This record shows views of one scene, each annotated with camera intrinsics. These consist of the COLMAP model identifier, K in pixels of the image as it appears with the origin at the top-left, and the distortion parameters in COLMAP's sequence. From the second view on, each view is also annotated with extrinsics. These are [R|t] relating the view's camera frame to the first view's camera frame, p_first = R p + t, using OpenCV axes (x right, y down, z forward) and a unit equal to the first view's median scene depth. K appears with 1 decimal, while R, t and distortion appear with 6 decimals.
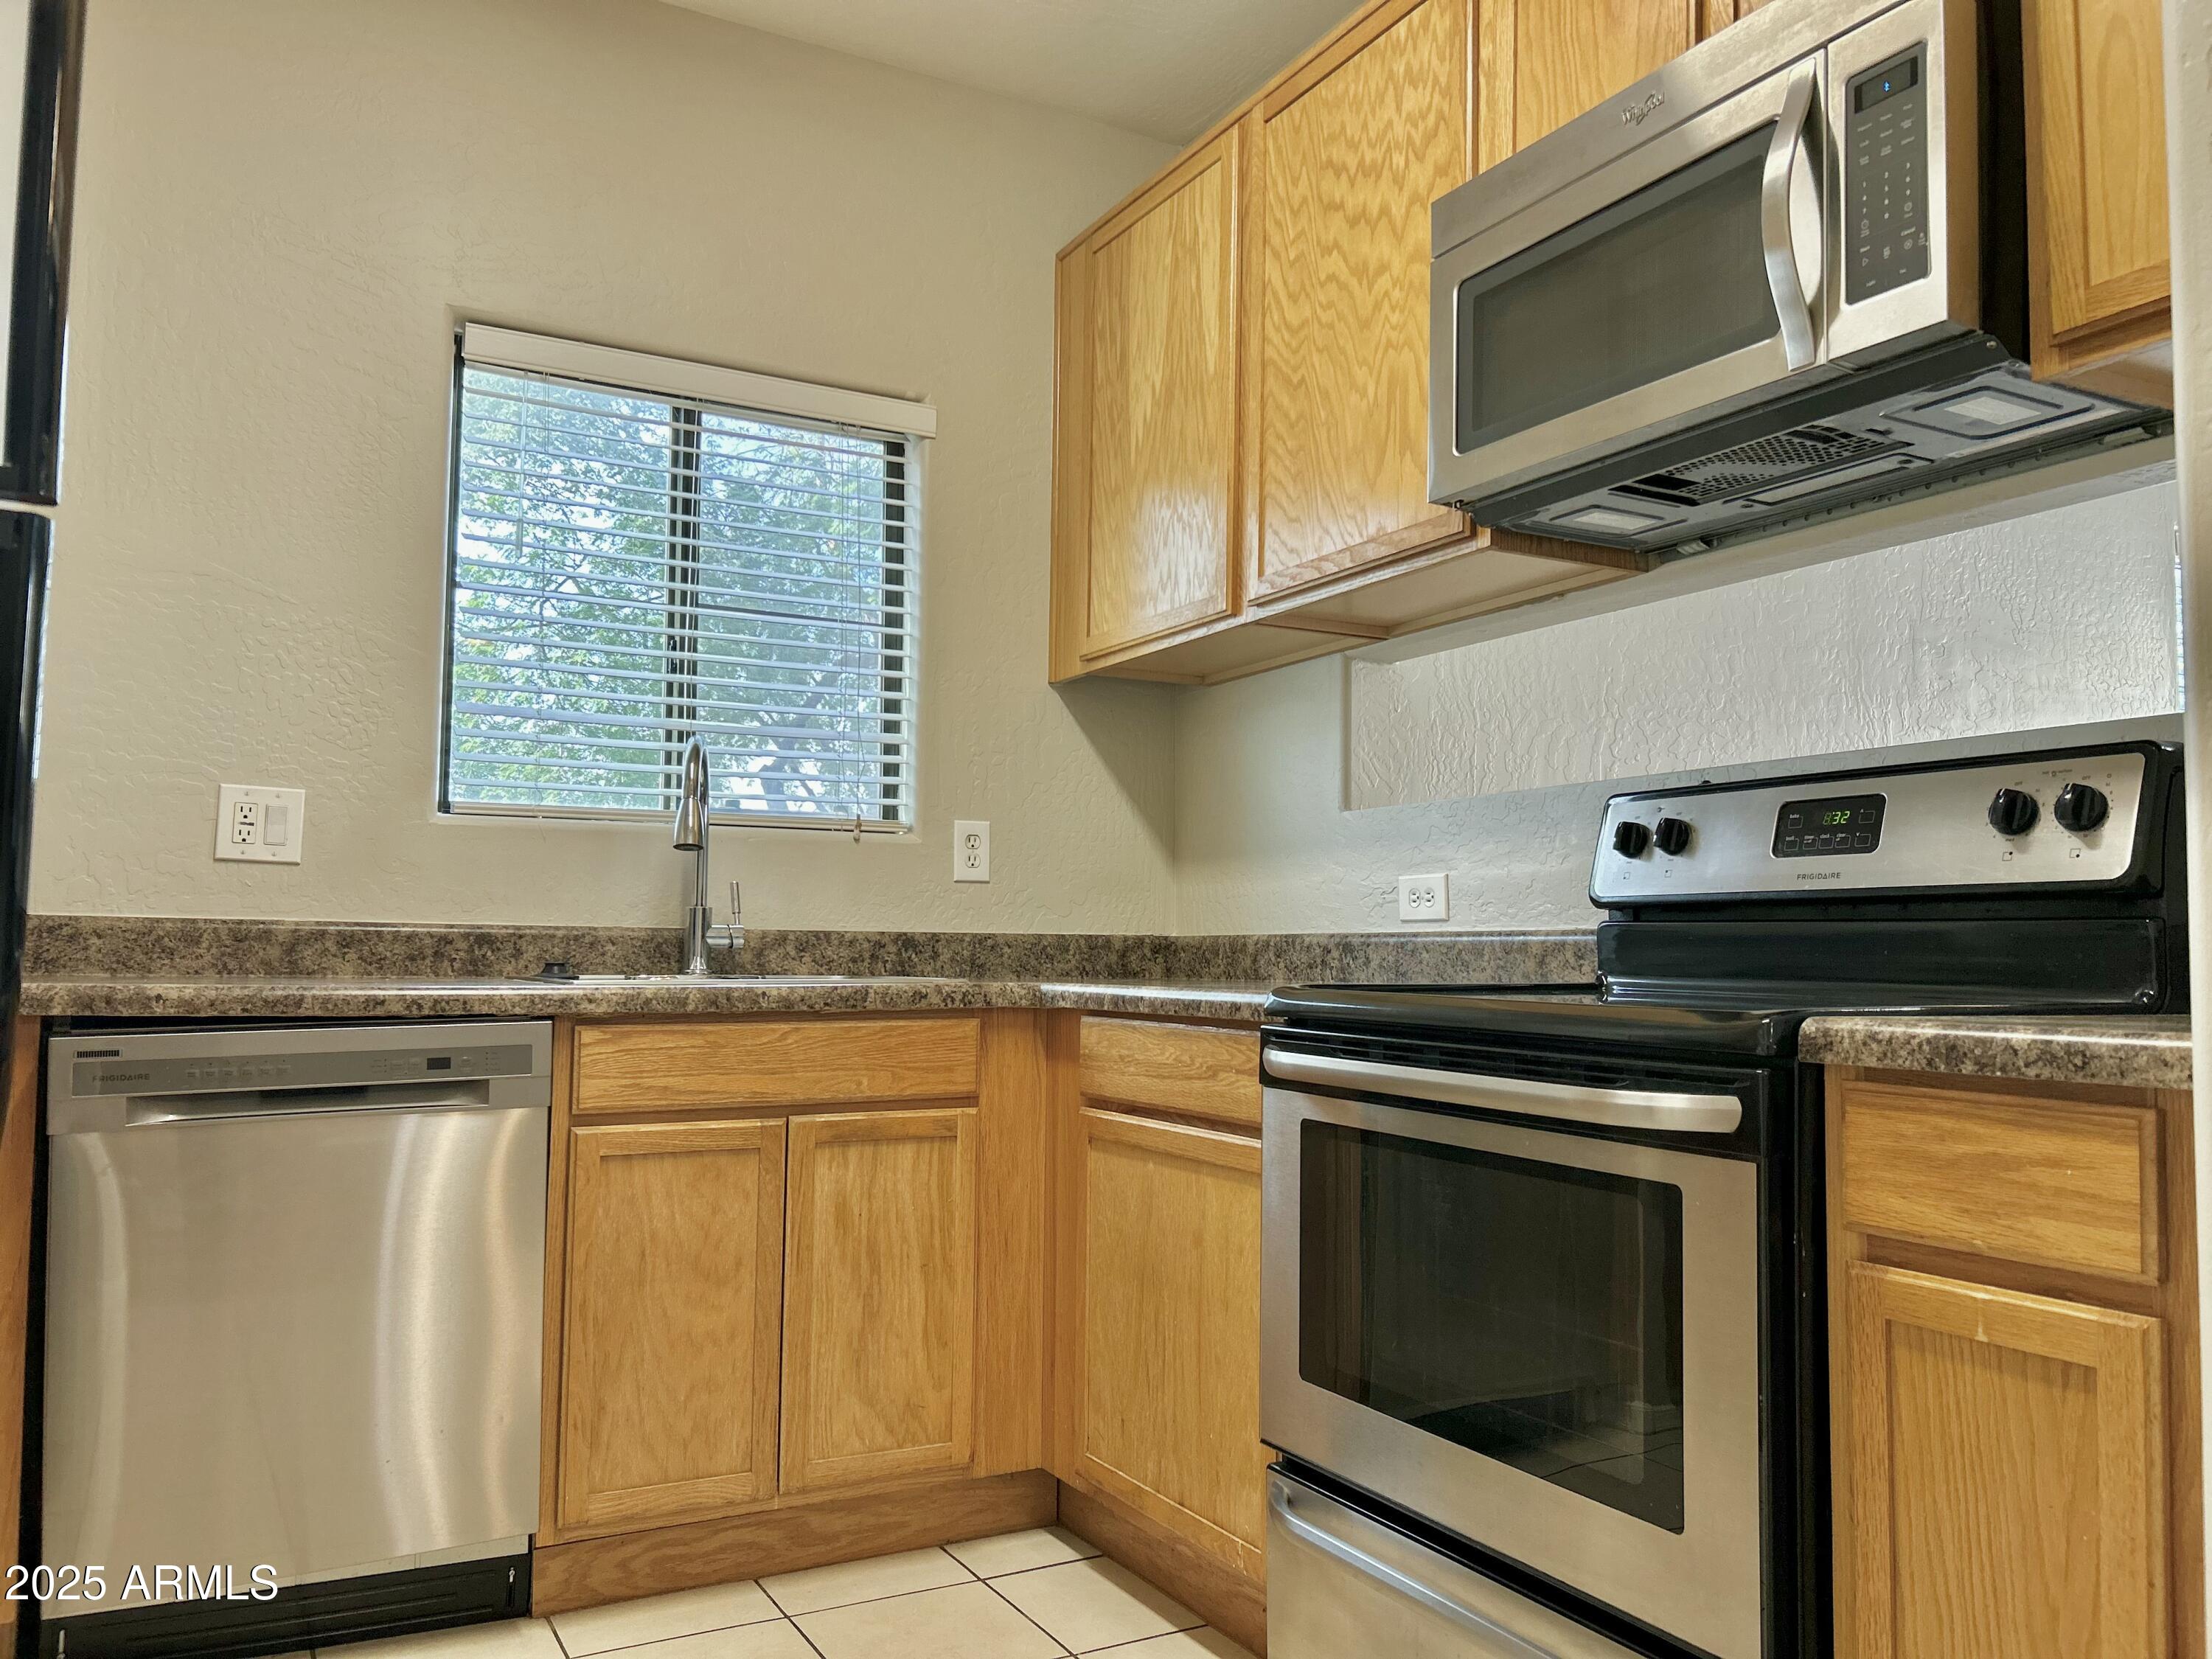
lens RADIAL K [[1660.8, 0, 1103.1], [0, 1660.8, 846.8], [0, 0, 1]] dist [0.108292, -0.205253]
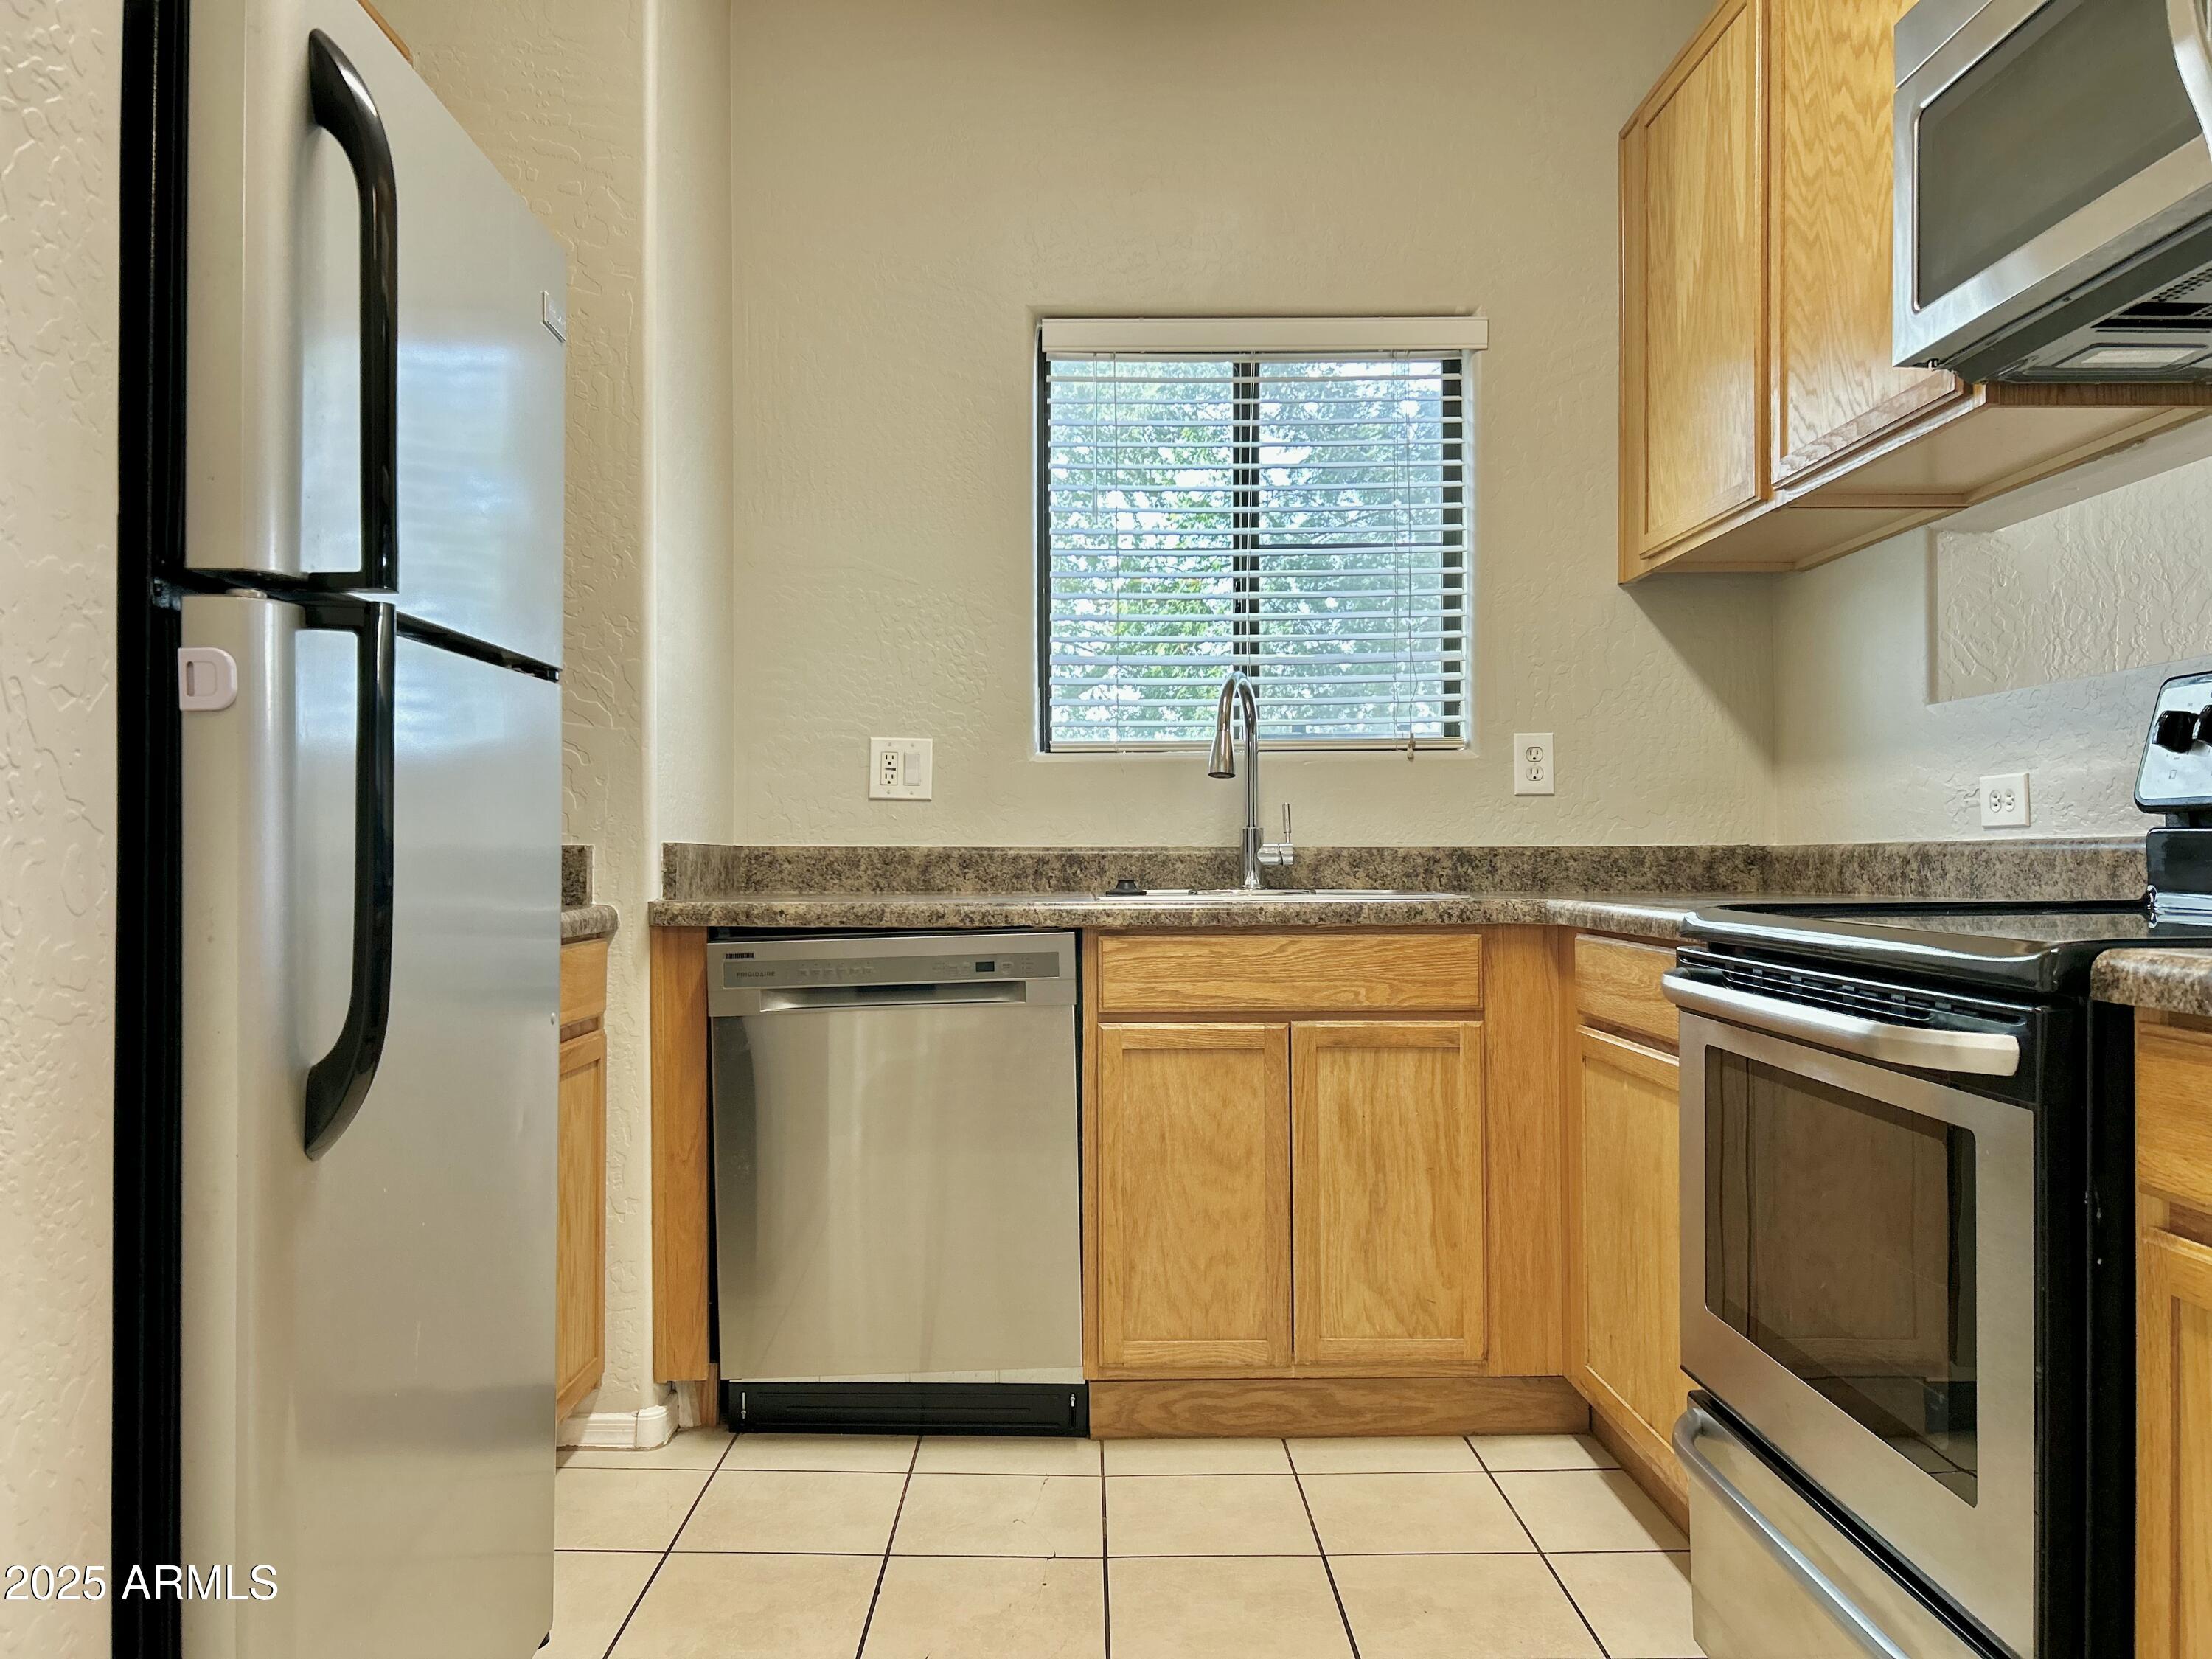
lens RADIAL K [[1671.8, 0, 1106.0], [0, 1671.8, 829.5], [0, 0, 1]] dist [0.064981, -0.056061]
pose [[0.887474, -0.020494, -0.460401, 0.198225], [0.042260, 0.998421, 0.037017, -0.008045], [0.458915, -0.052308, 0.886939, -0.010098]]
